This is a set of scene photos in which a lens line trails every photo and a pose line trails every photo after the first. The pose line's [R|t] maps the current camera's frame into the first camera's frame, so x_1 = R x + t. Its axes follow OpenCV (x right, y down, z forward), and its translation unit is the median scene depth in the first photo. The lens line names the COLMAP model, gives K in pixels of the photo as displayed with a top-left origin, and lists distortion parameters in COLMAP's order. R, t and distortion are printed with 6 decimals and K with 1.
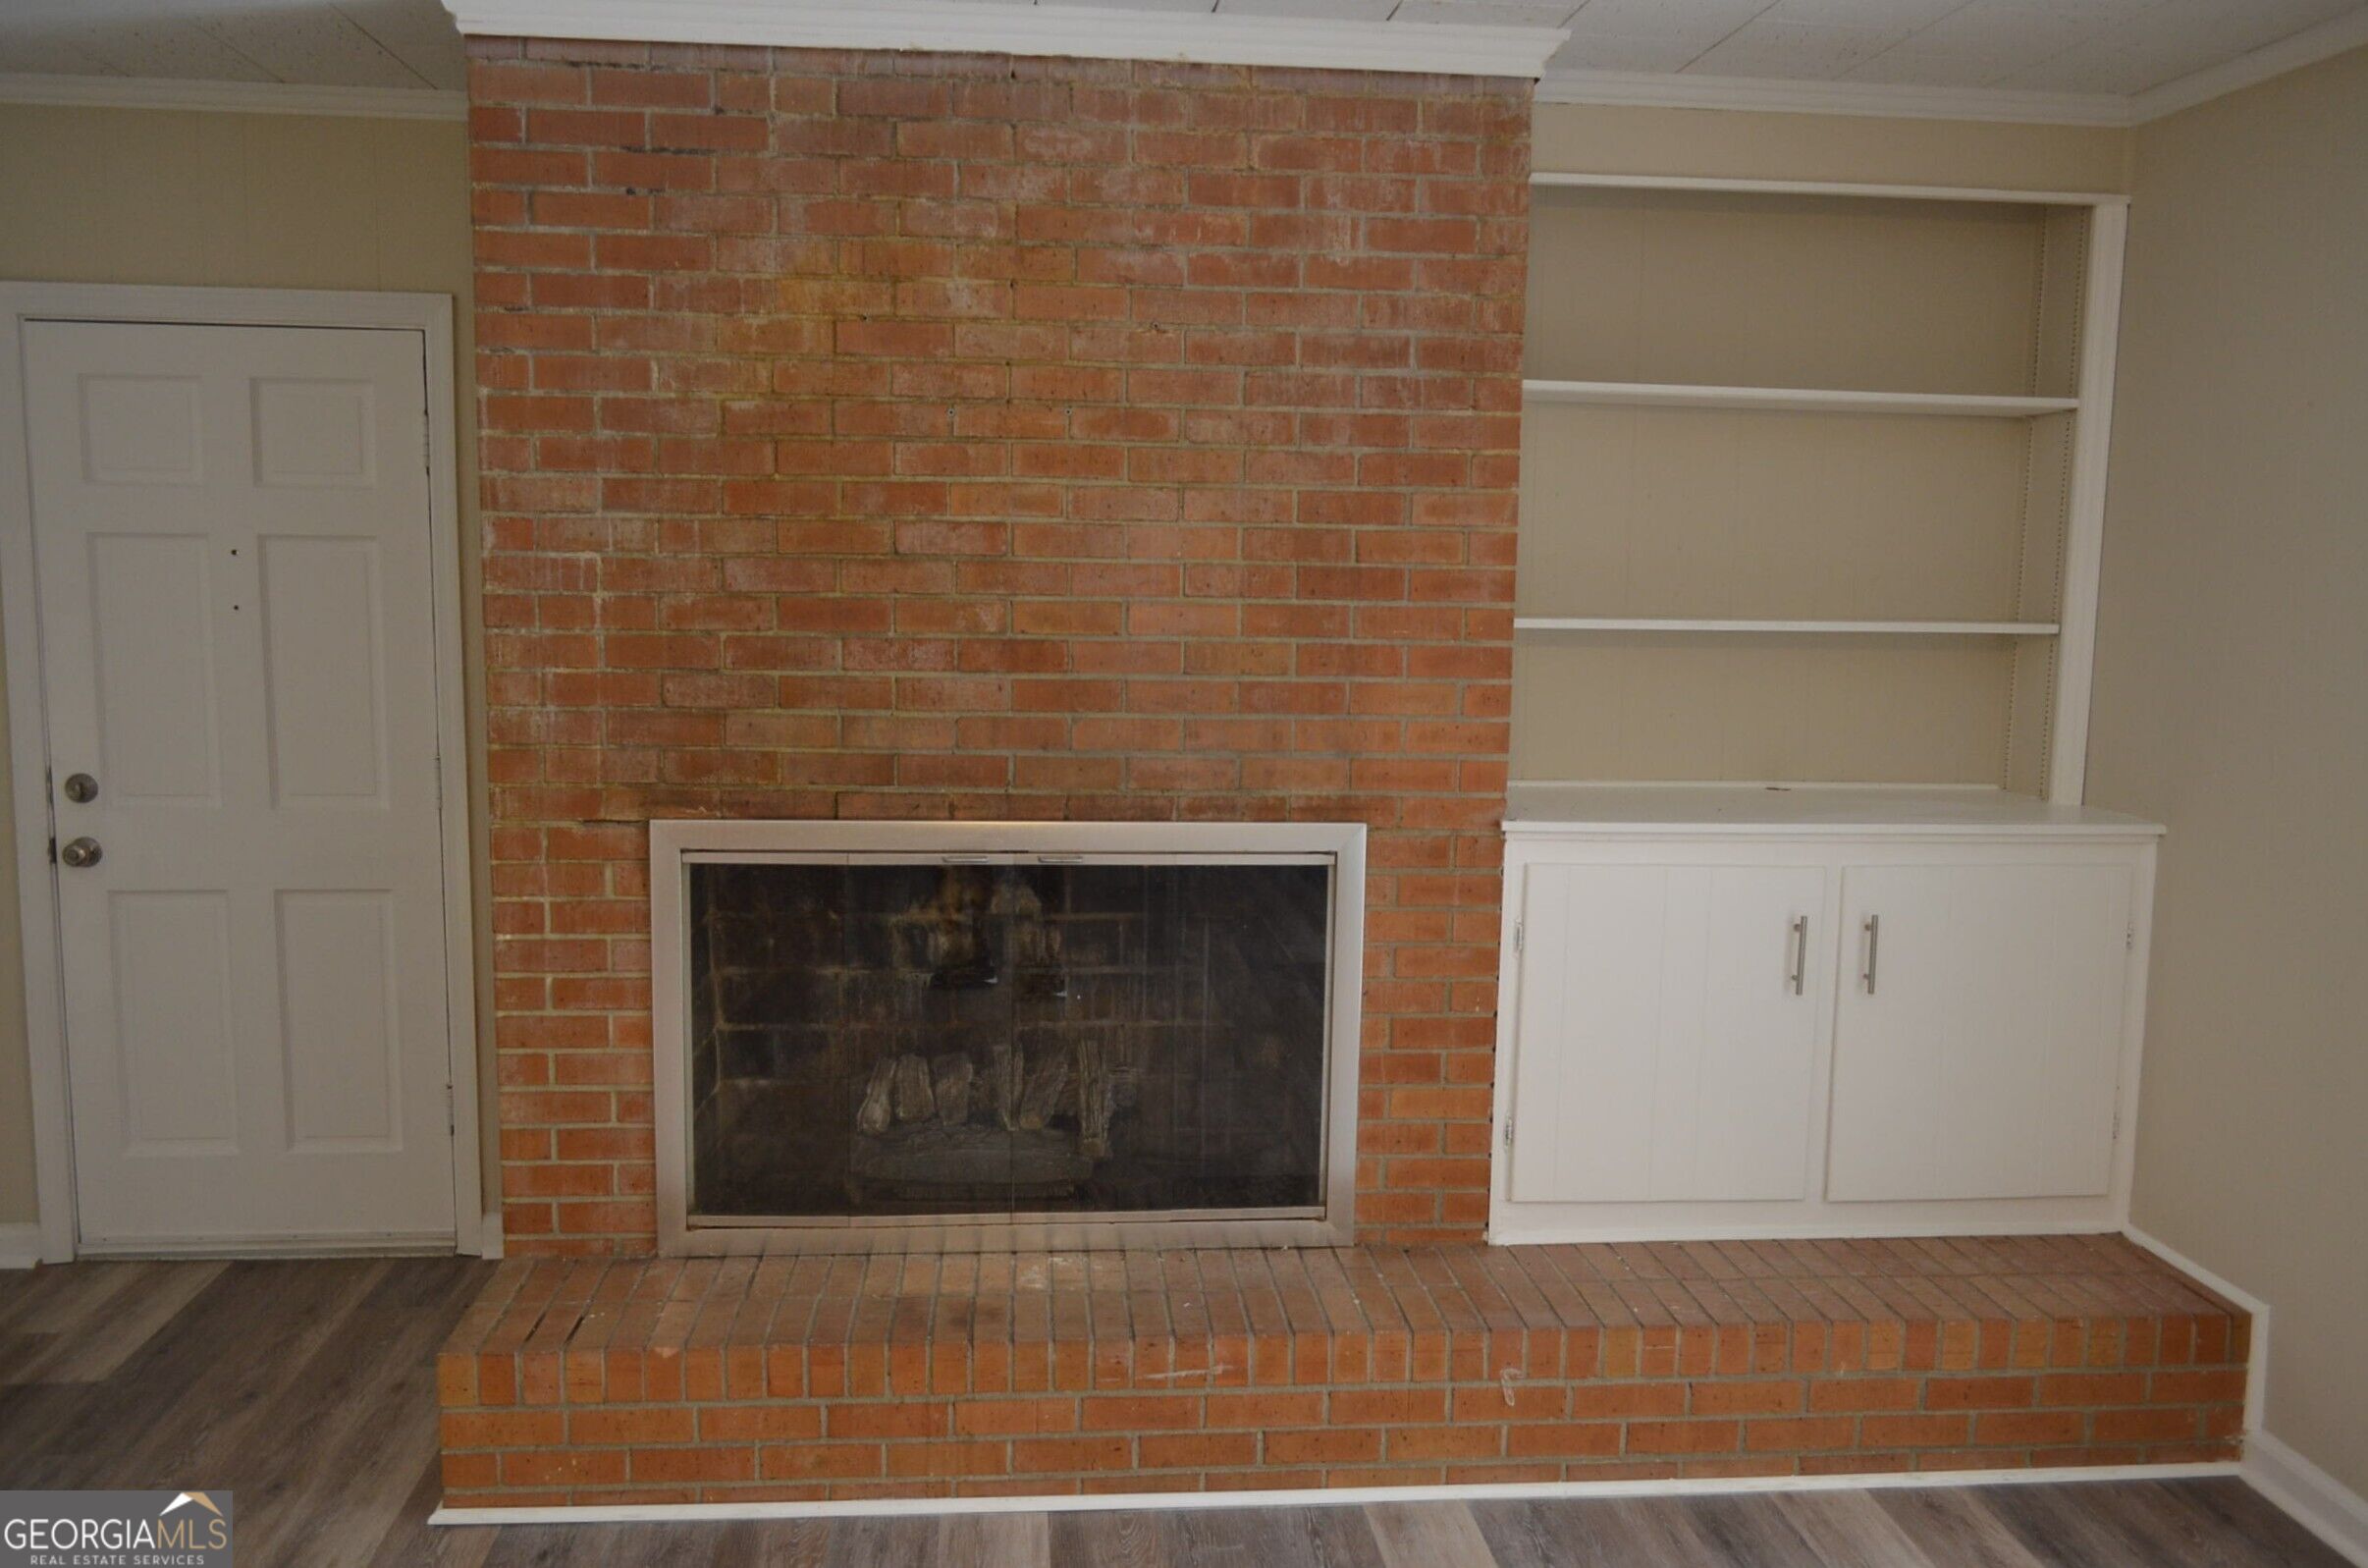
lens RADIAL K [[1898.4, 0, 1186.6], [0, 1898.4, 797.7], [0, 0, 1]] dist [-0.004908, -0.006163]
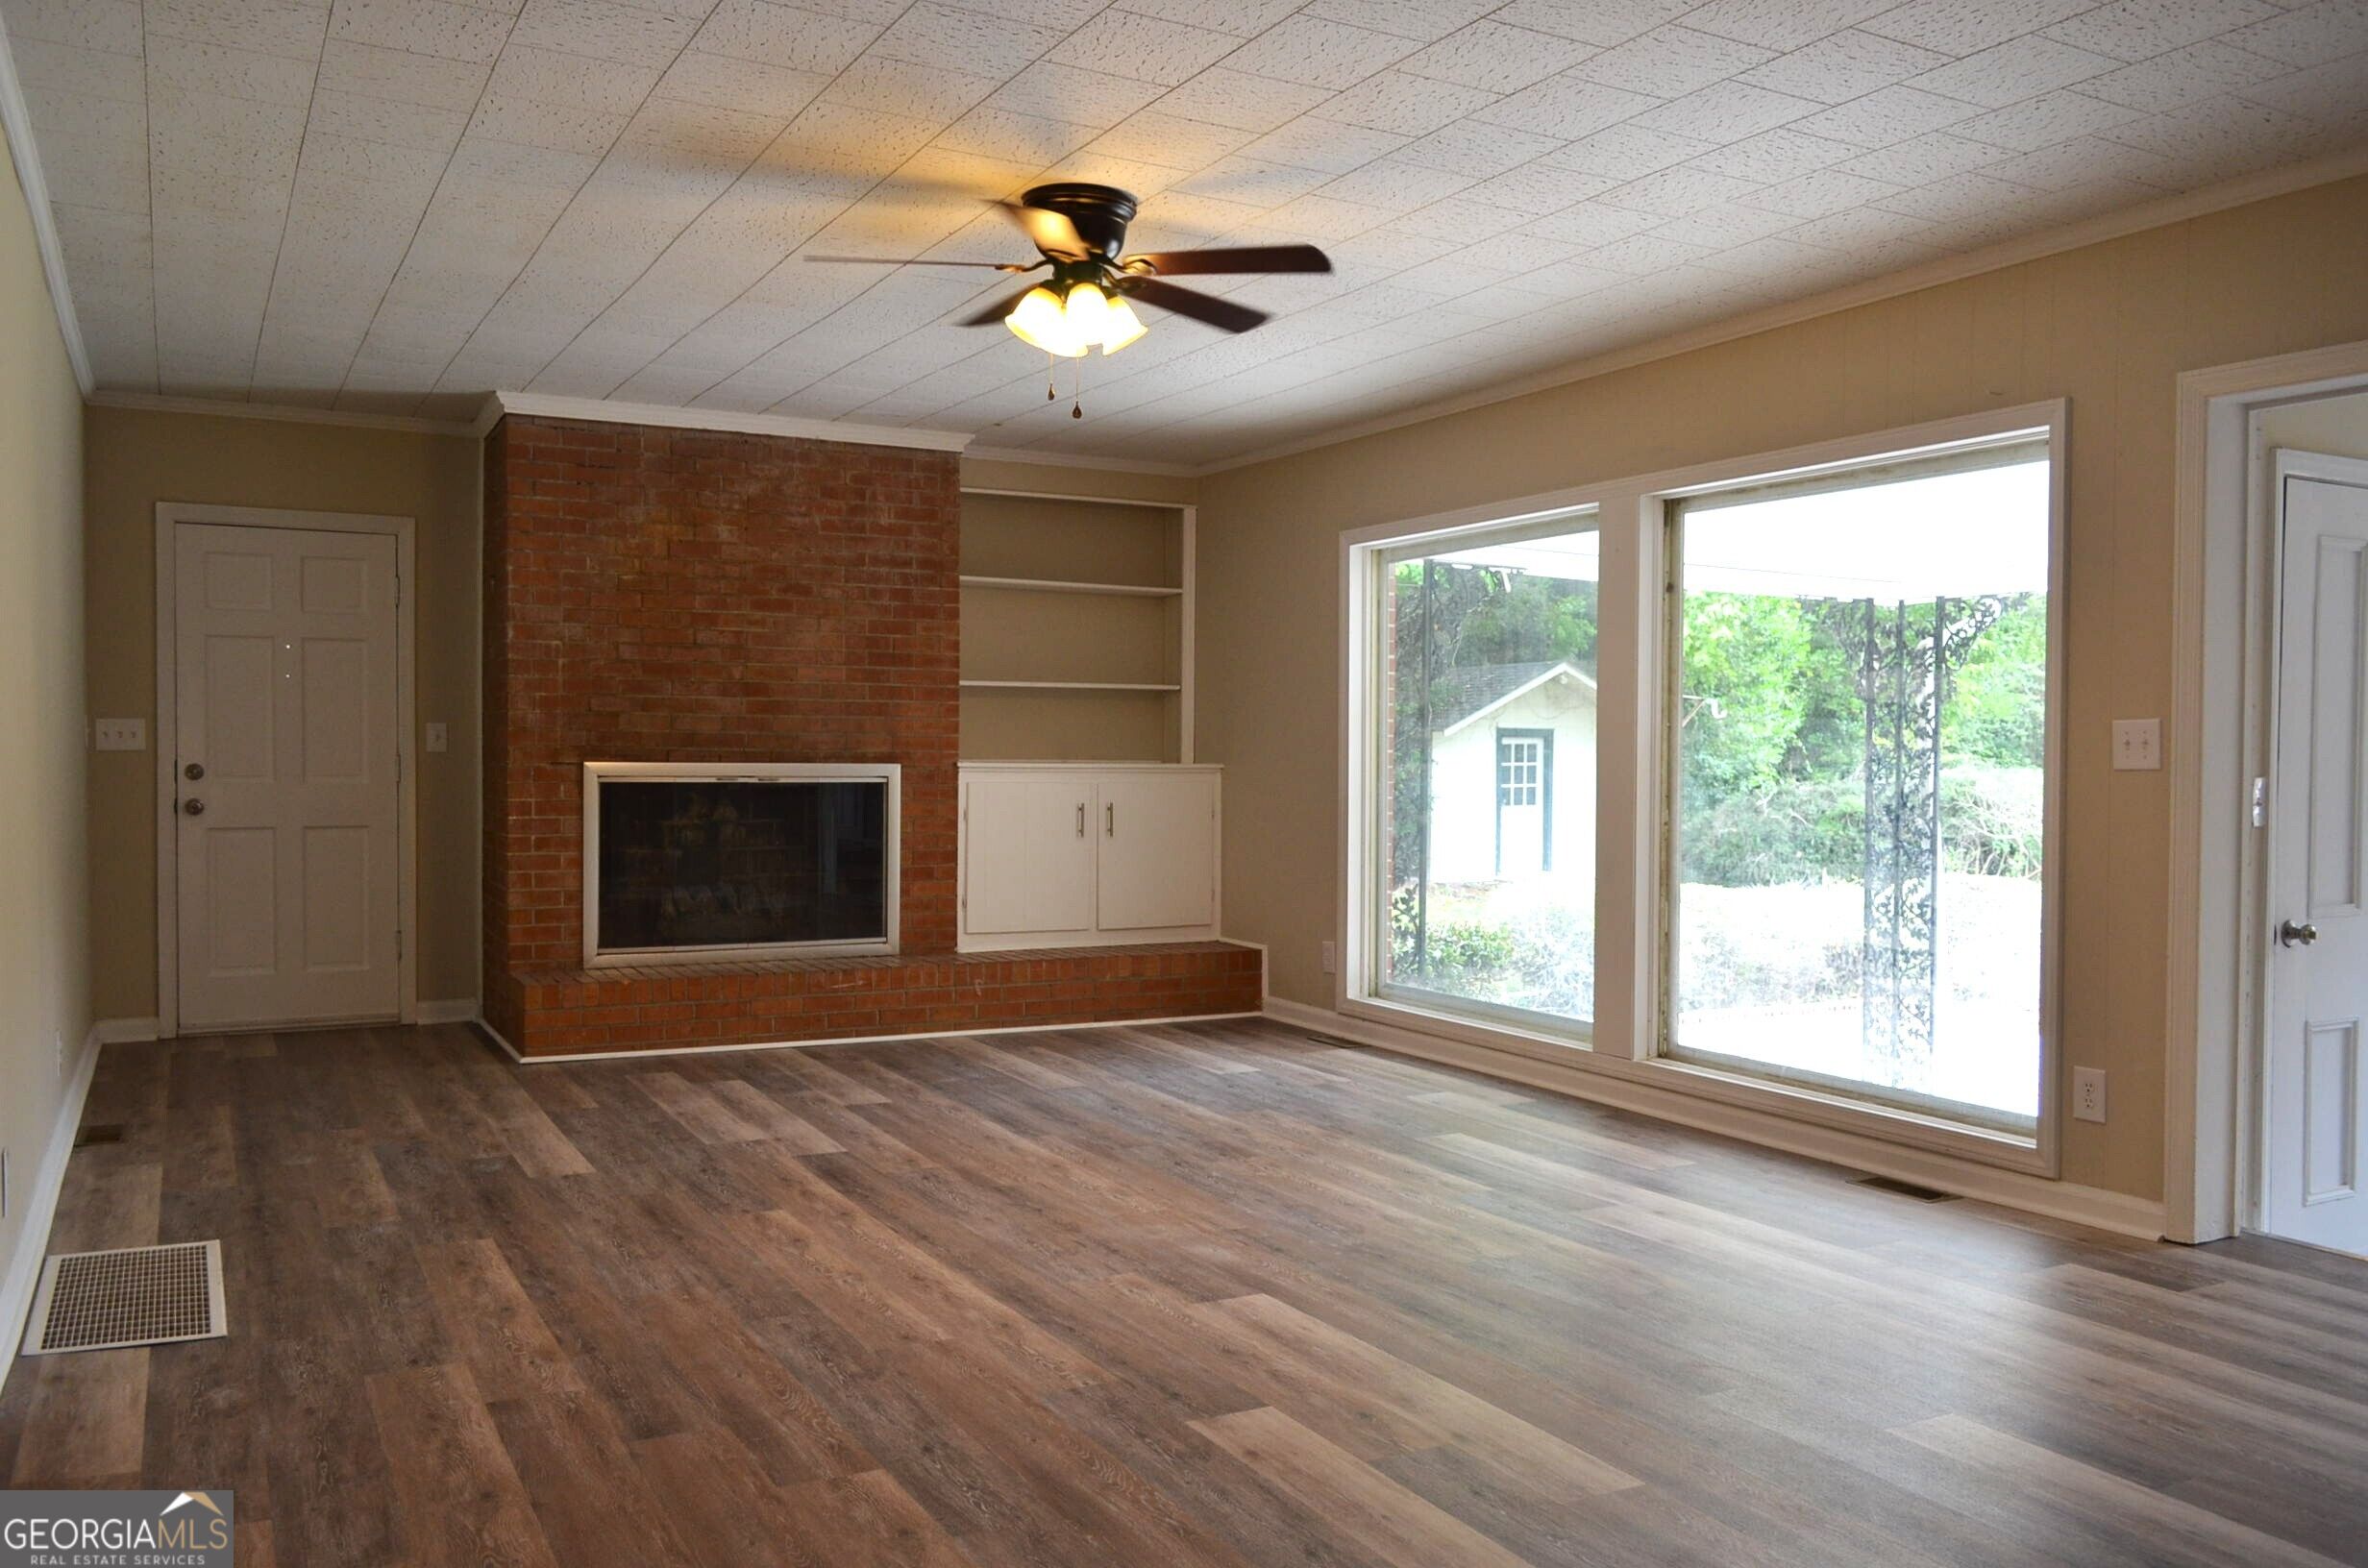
lens RADIAL K [[1898.0, 0, 1184.0], [0, 1898.0, 784.0], [0, 0, 1]] dist [0.005315, 0.001693]
pose [[0.925157, -0.015591, 0.379264, -0.471227], [0.056127, 0.993792, -0.096058, 0.284861], [-0.375412, 0.110156, 0.920289, -1.270176]]
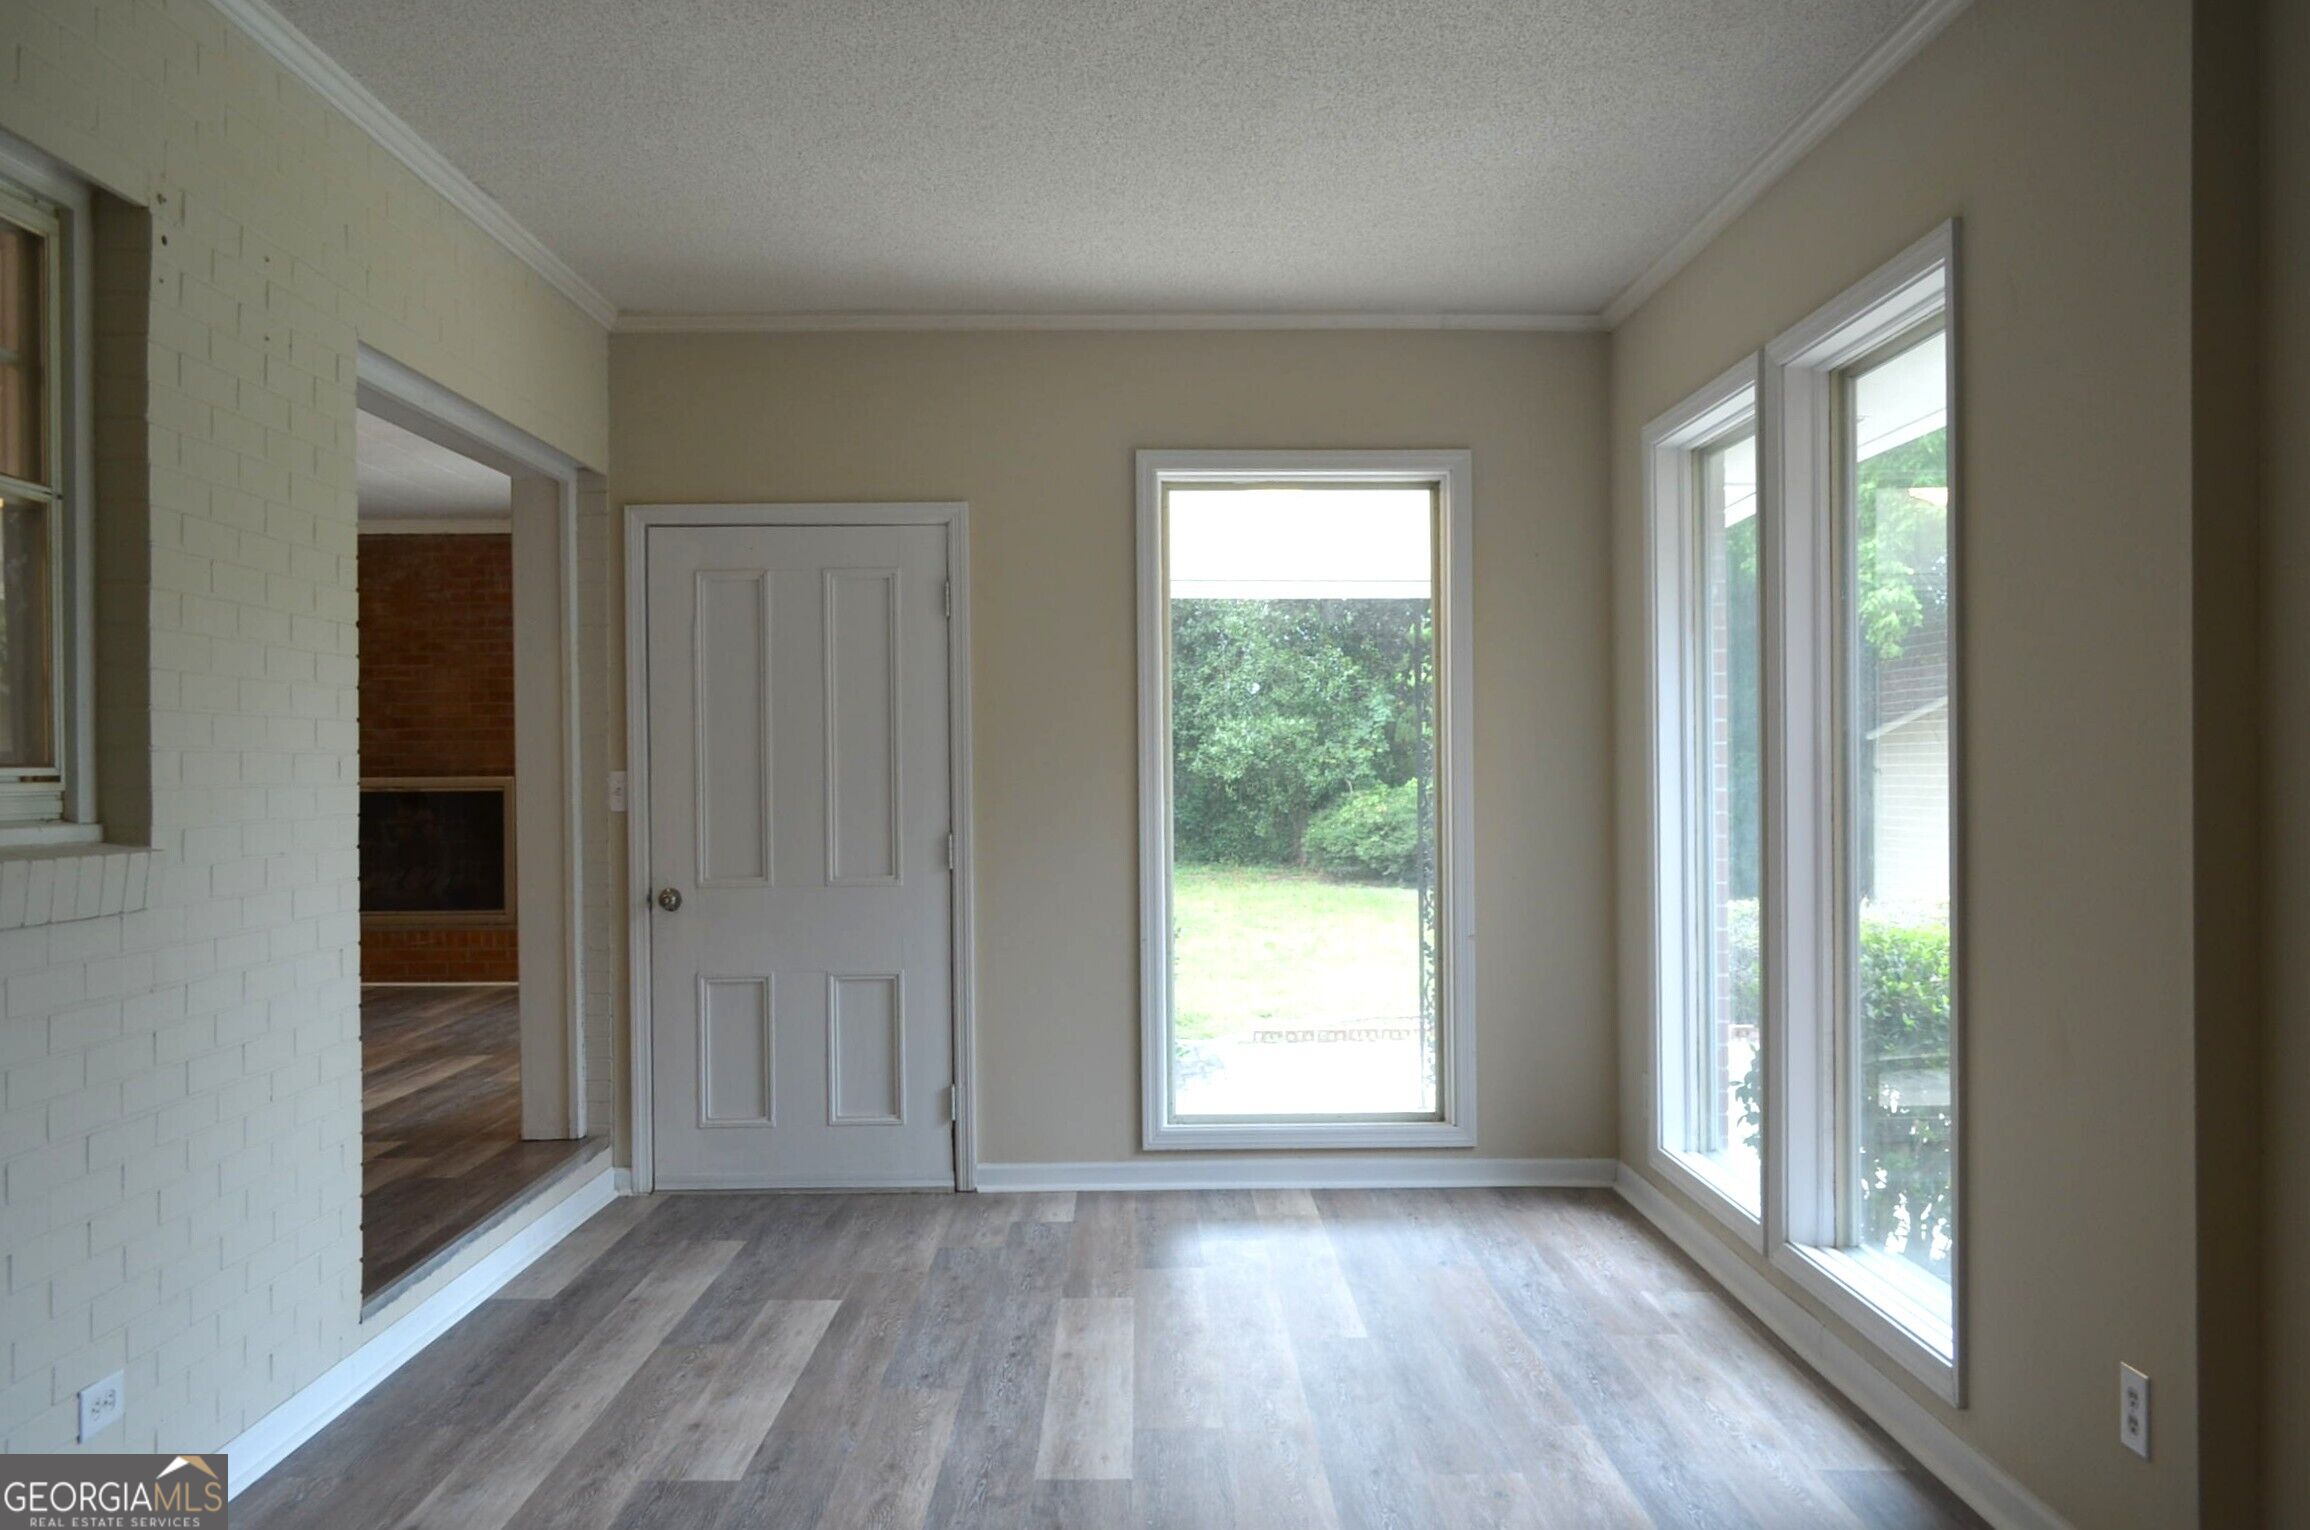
lens RADIAL K [[1885.4, 0, 1155.0], [0, 1885.4, 765.0], [0, 0, 1]] dist [-0.007333, -0.004336]
pose [[0.995824, -0.028128, -0.086857, 1.392662], [0.016553, 0.991215, -0.131222, 0.411988], [0.089785, 0.129236, 0.987541, -1.883671]]
